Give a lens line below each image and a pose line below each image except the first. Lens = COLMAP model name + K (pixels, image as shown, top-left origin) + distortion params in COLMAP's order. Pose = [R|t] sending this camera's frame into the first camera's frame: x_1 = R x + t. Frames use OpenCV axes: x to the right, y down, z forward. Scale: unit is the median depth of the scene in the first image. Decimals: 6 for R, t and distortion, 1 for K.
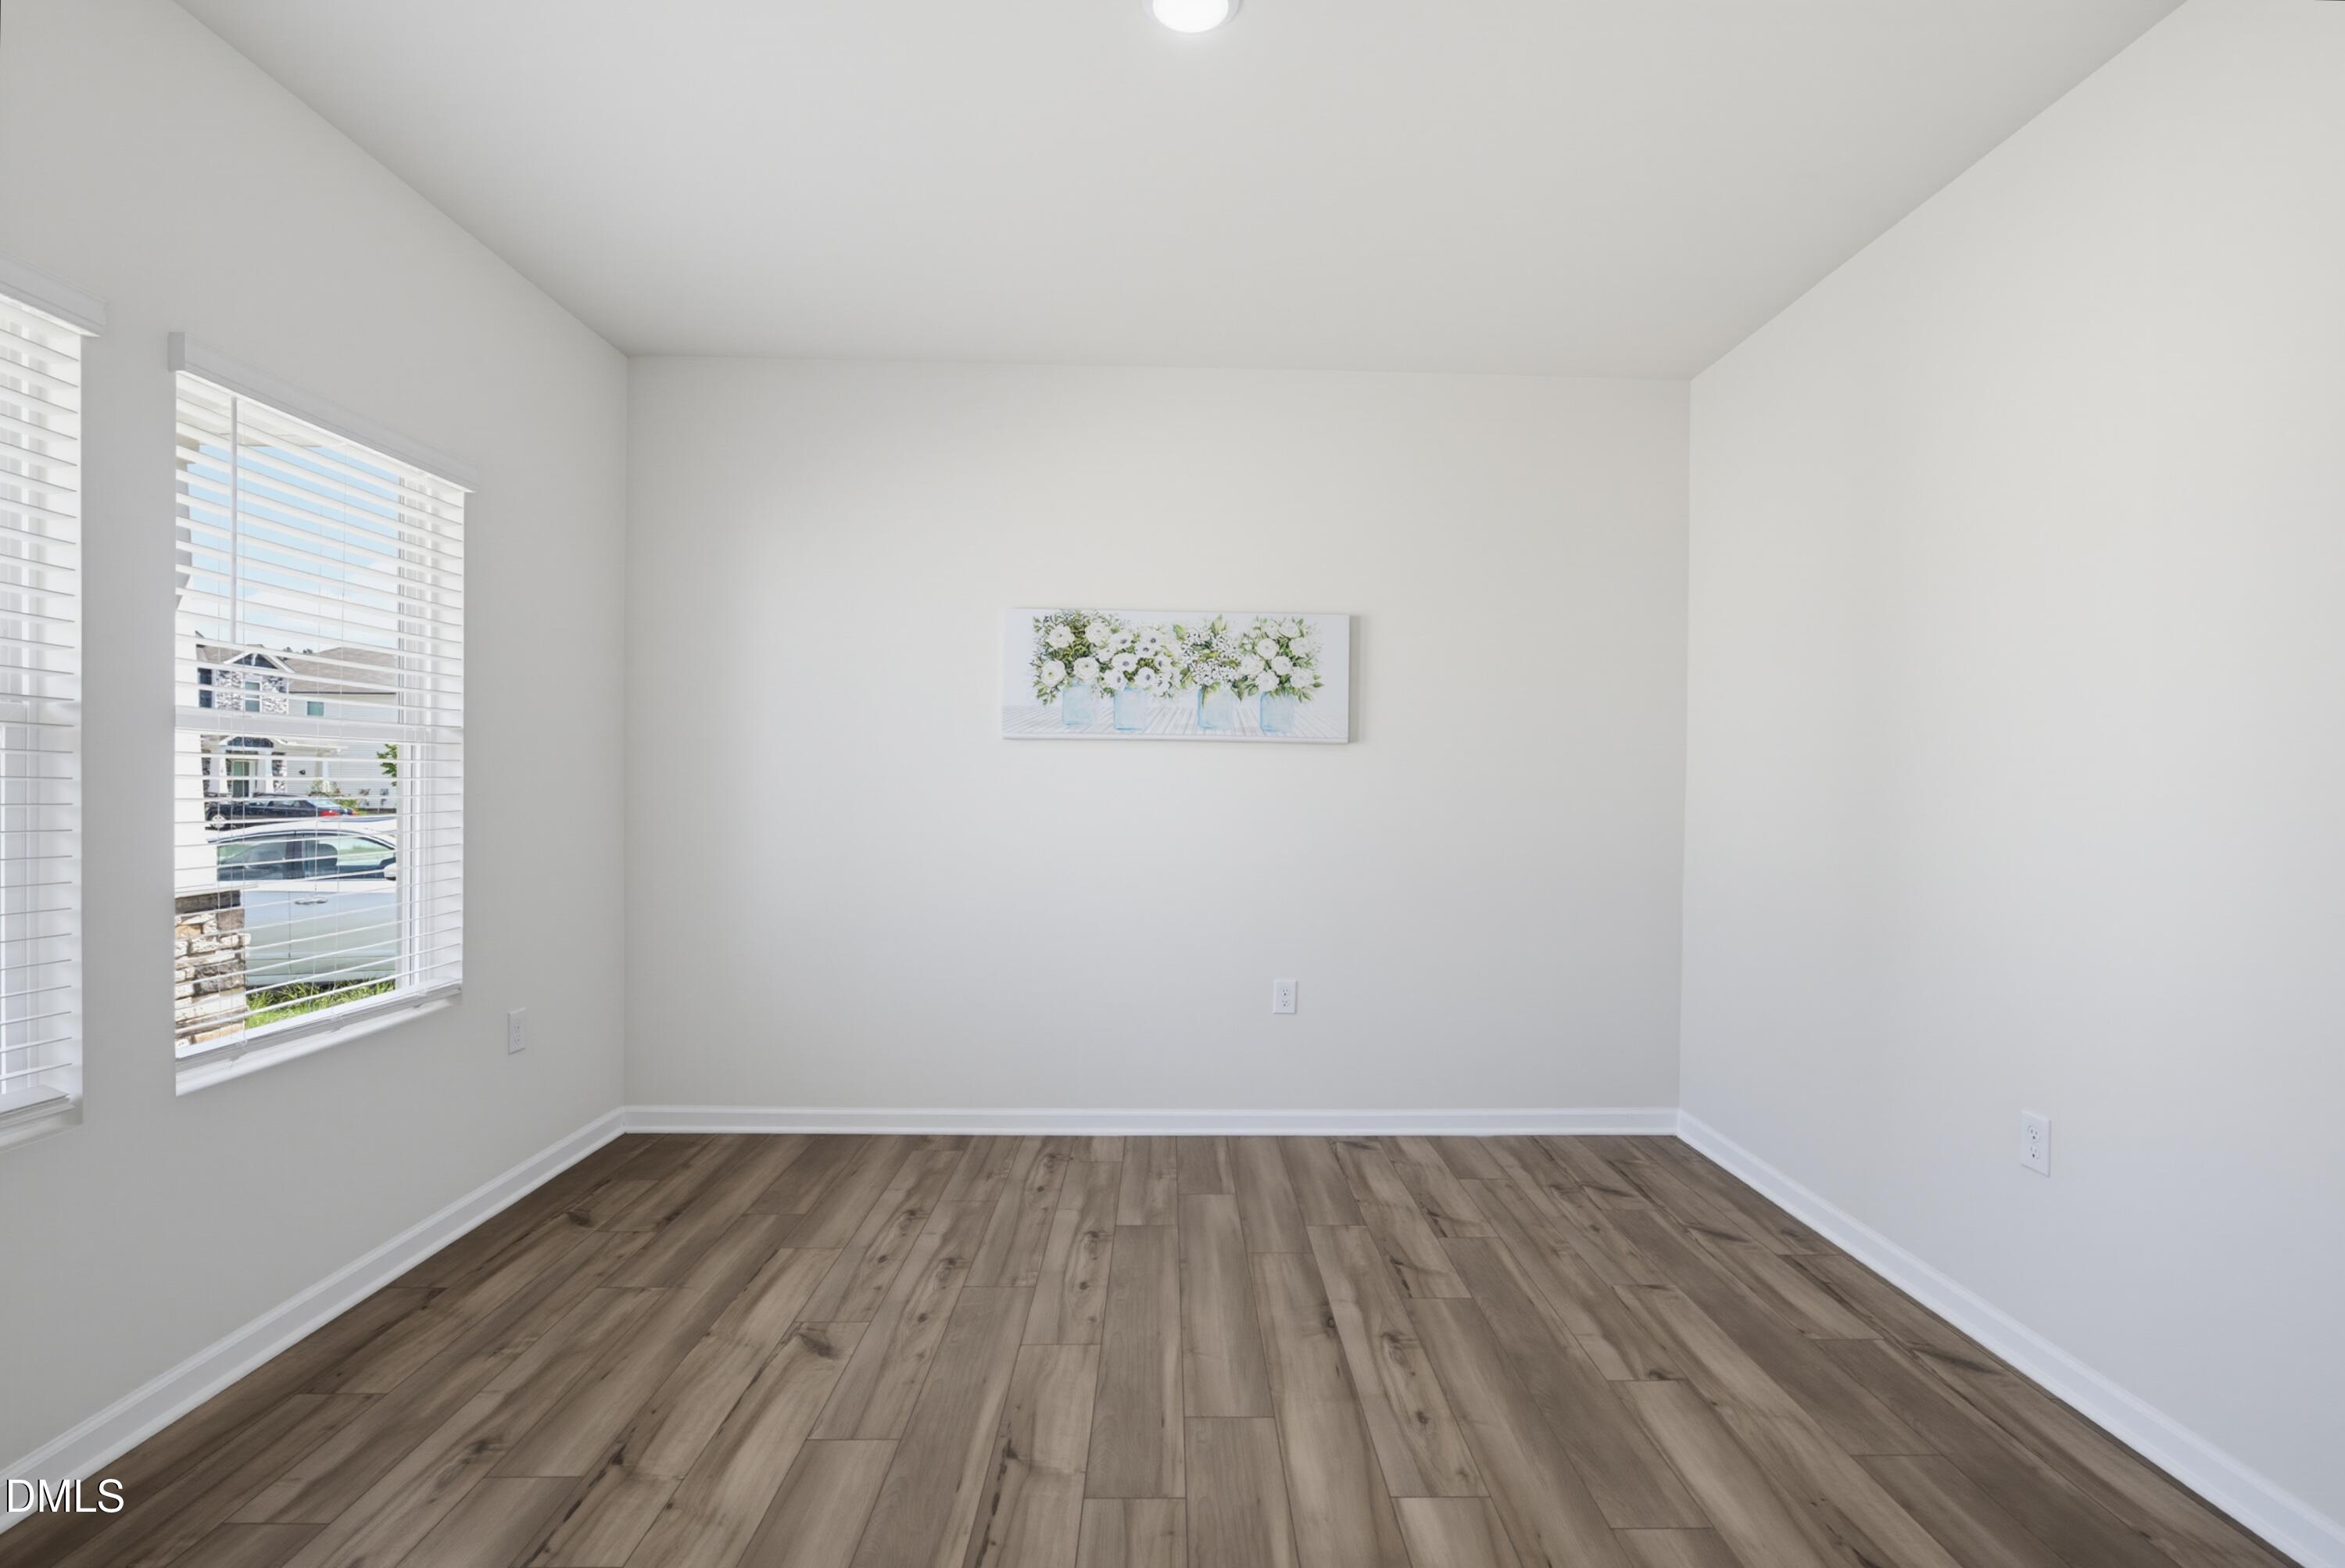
lens RADIAL K [[1098.3, 0, 1246.6], [0, 1098.3, 766.3], [0, 0, 1]] dist [-0.024976, 0.010364]
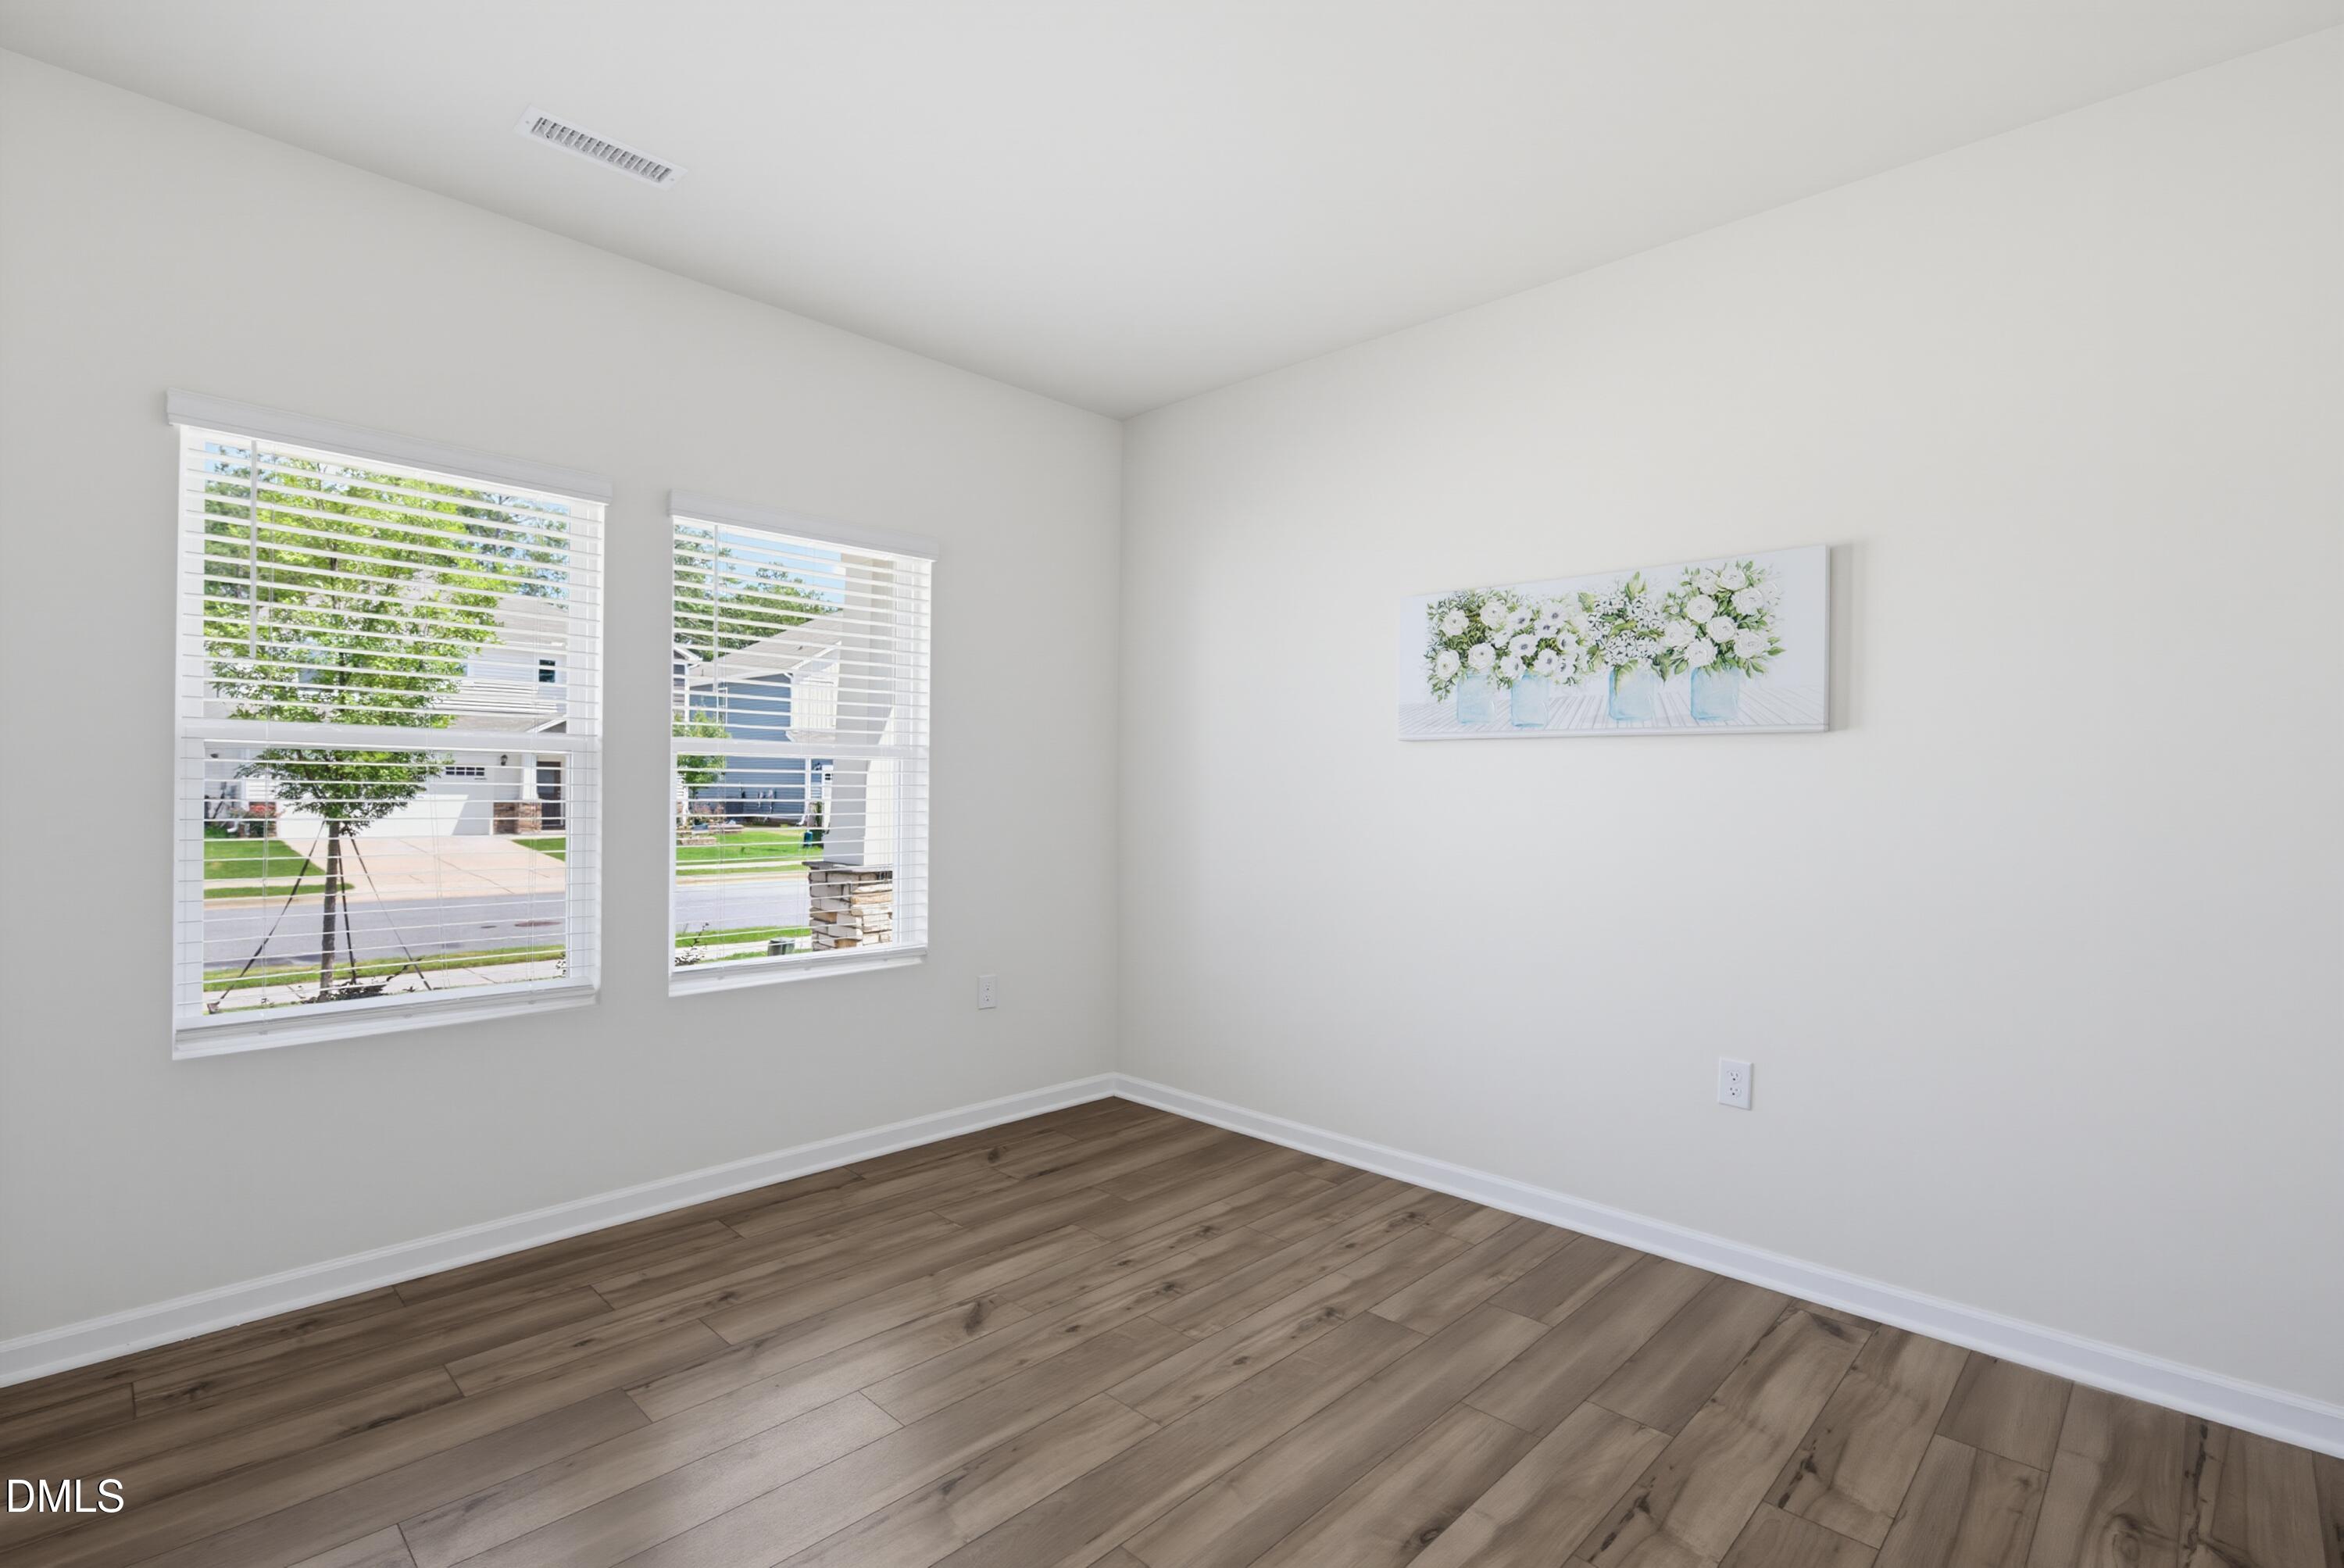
lens RADIAL K [[1097.8, 0, 1159.7], [0, 1097.8, 765.5], [0, 0, 1]] dist [-0.024976, 0.010364]
pose [[0.689058, -0.016048, -0.724529, 0.324489], [0.009182, 0.999868, -0.013414, 0.005276], [0.724648, 0.002590, 0.689114, 0.249683]]
